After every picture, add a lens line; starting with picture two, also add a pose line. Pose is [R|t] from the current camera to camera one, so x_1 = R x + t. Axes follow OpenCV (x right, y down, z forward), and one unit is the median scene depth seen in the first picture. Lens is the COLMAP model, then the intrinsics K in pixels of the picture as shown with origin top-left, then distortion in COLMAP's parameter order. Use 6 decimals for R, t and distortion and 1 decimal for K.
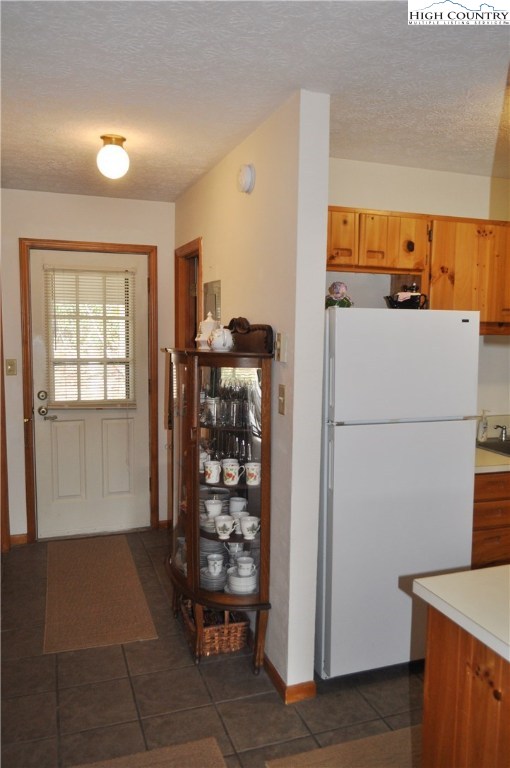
lens RADIAL K [[586.7, 0, 255.0], [0, 586.7, 384.0], [0, 0, 1]] dist [0.003650, 0.000786]
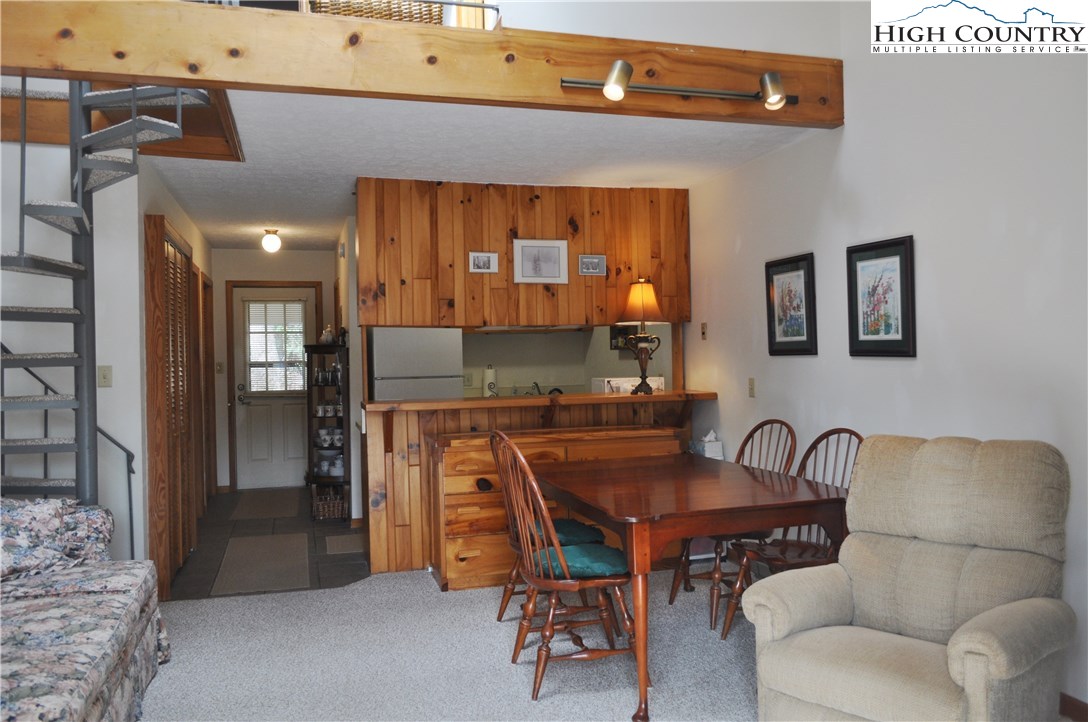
lens RADIAL K [[831.2, 0, 544.0], [0, 831.2, 361.0], [0, 0, 1]] dist [0.003650, 0.000786]
pose [[0.998067, -0.027949, -0.055501, 0.496802], [0.022564, 0.995185, -0.095377, 0.166235], [0.057899, 0.093940, 0.993893, -0.995830]]
